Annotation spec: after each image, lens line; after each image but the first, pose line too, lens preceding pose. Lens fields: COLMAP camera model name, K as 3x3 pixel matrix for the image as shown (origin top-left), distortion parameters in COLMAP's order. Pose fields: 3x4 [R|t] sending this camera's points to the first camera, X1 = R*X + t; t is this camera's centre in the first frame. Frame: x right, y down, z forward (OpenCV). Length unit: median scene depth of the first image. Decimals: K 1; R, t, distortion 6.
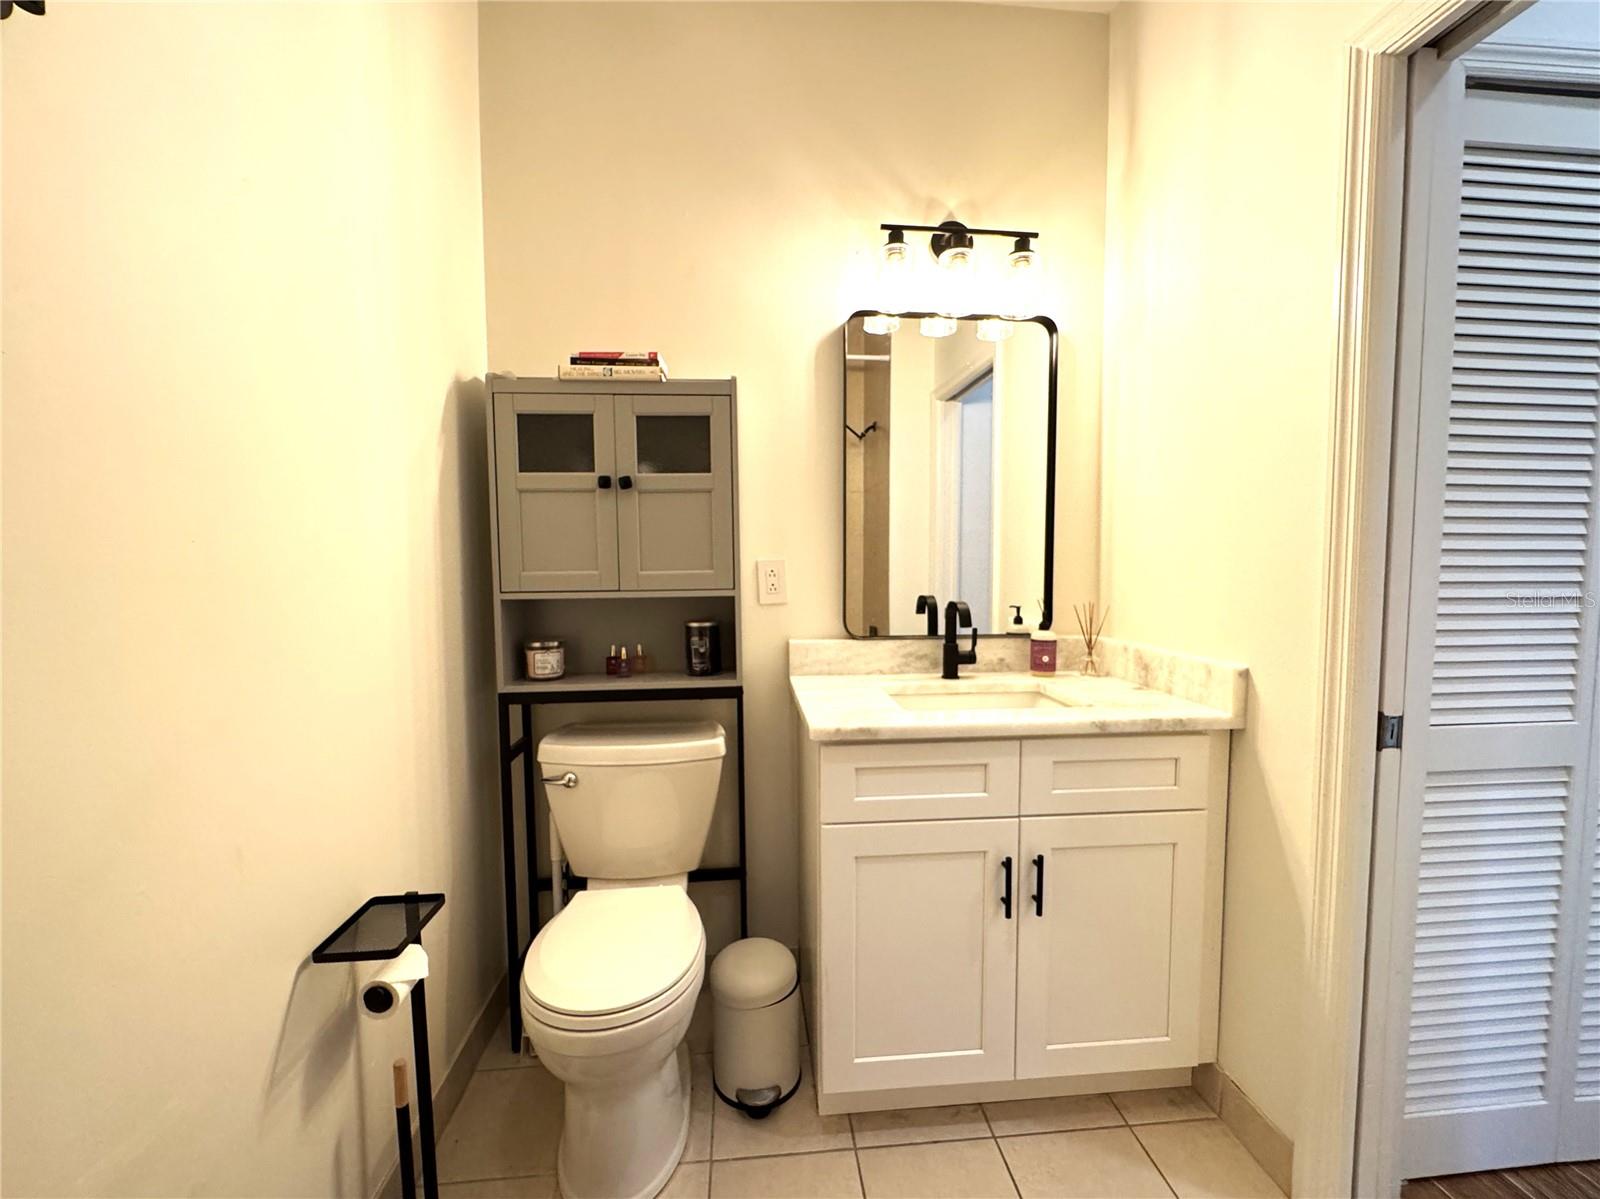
lens RADIAL K [[644.4, 0, 803.7], [0, 644.4, 607.0], [0, 0, 1]] dist [0.000636, 0.000068]
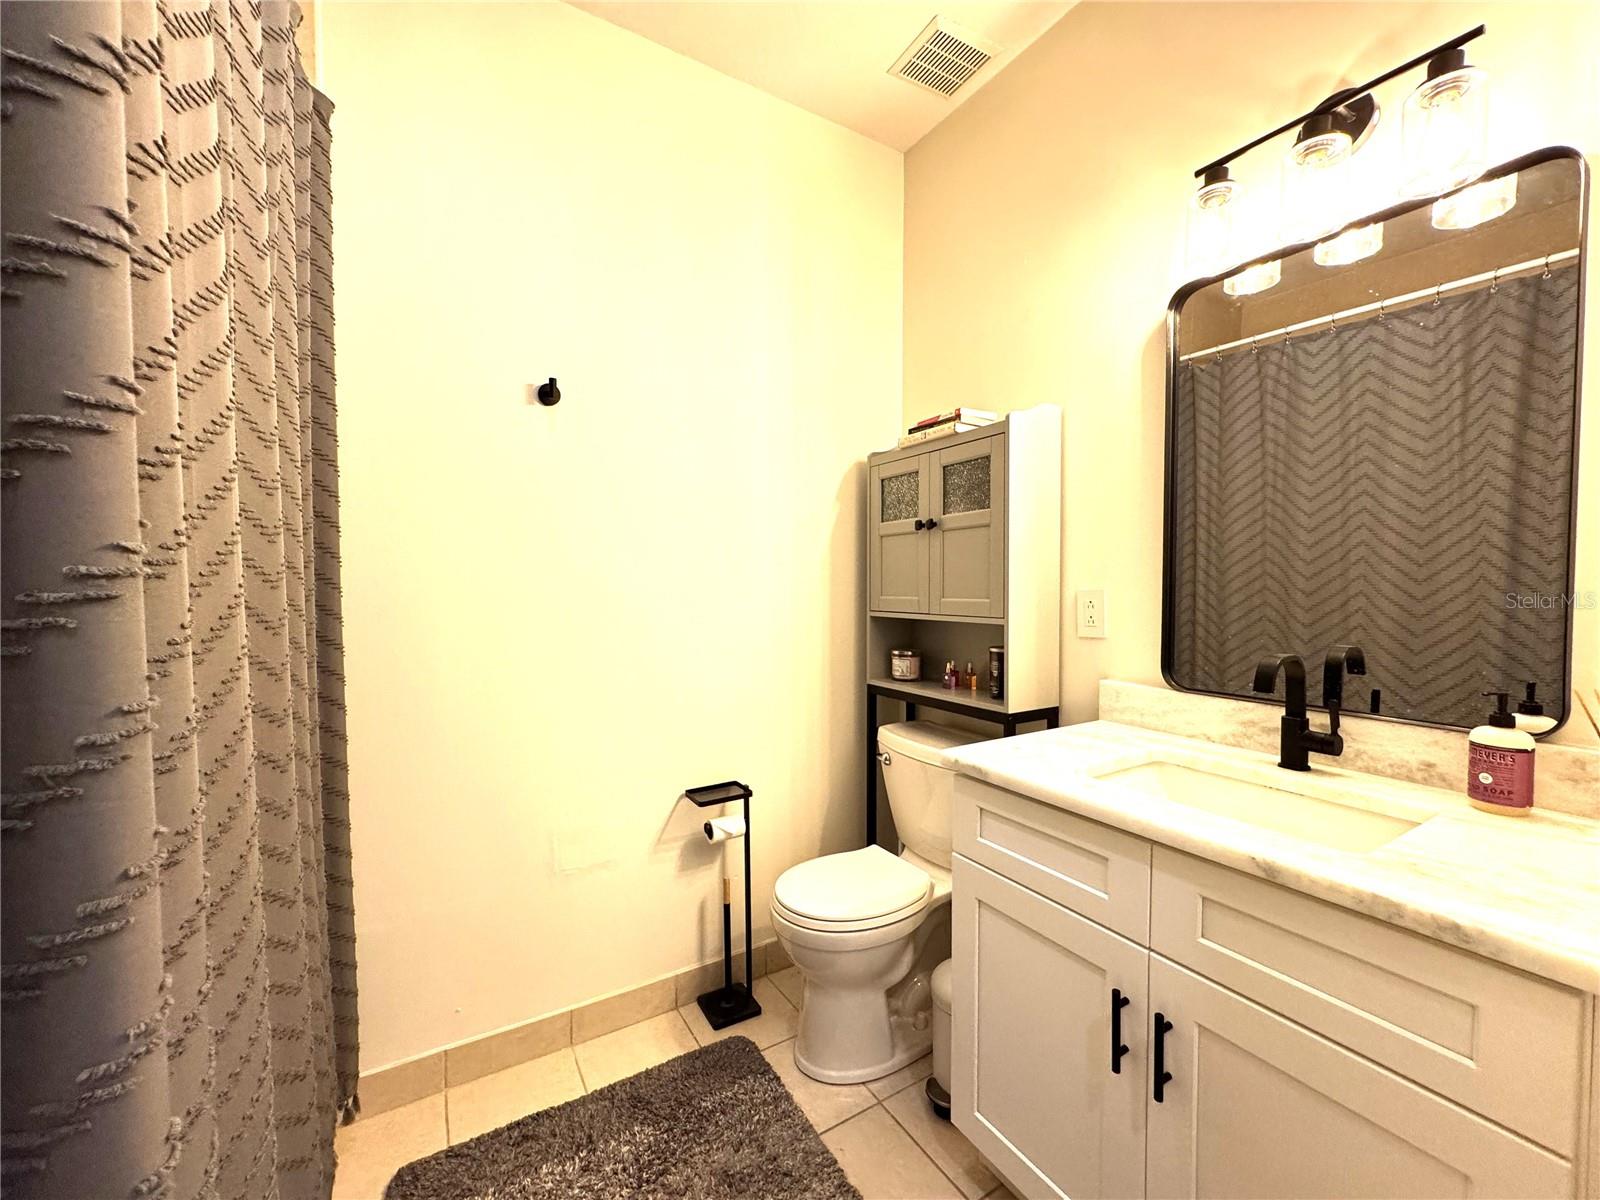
lens RADIAL K [[644.4, 0, 815.7], [0, 644.4, 605.0], [0, 0, 1]] dist [0.000636, 0.000068]
pose [[0.451743, 0.038369, -0.891323, 0.690382], [-0.064258, 0.997879, 0.010389, -0.041035], [0.889831, 0.052582, 0.453250, 0.269240]]
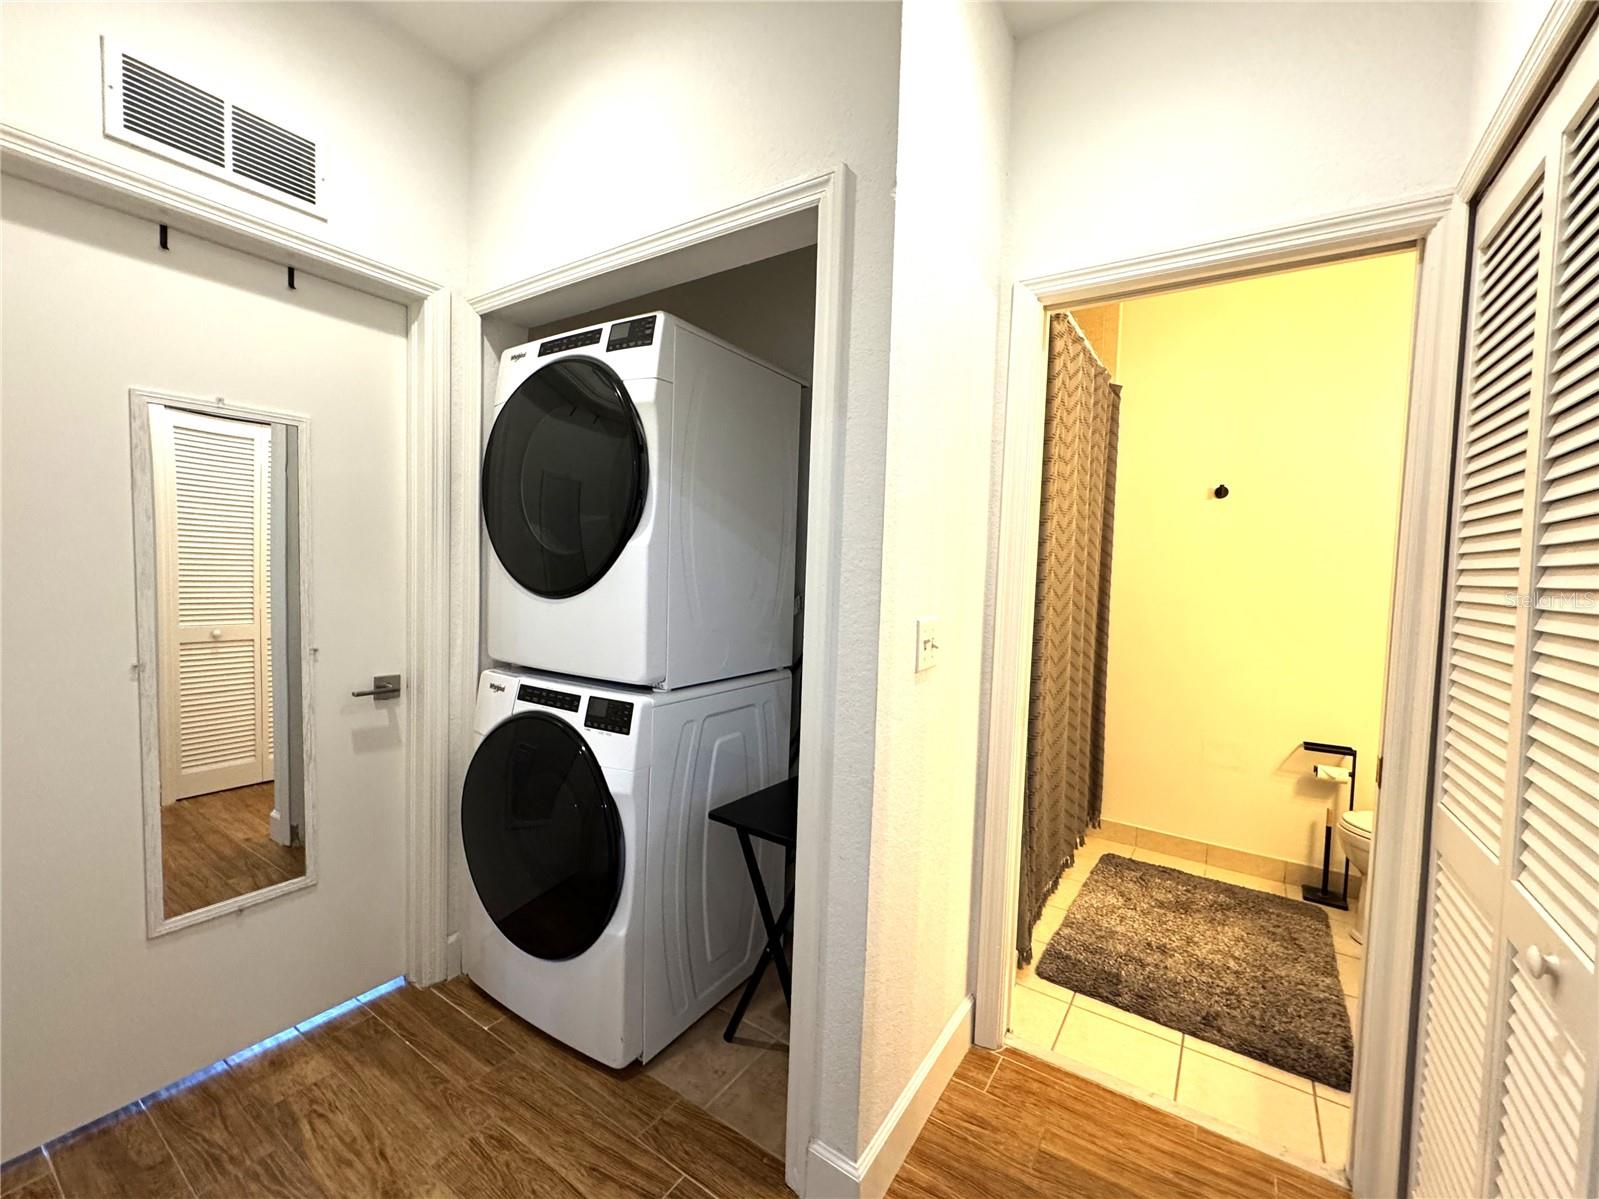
lens RADIAL K [[644.0, 0, 804.6], [0, 644.0, 598.8], [0, 0, 1]] dist [0.000636, 0.000068]
pose [[-0.618212, 0.024414, -0.785632, 1.784713], [-0.080969, 0.992222, 0.094548, -0.118759], [0.781830, 0.122062, -0.611426, 0.580775]]
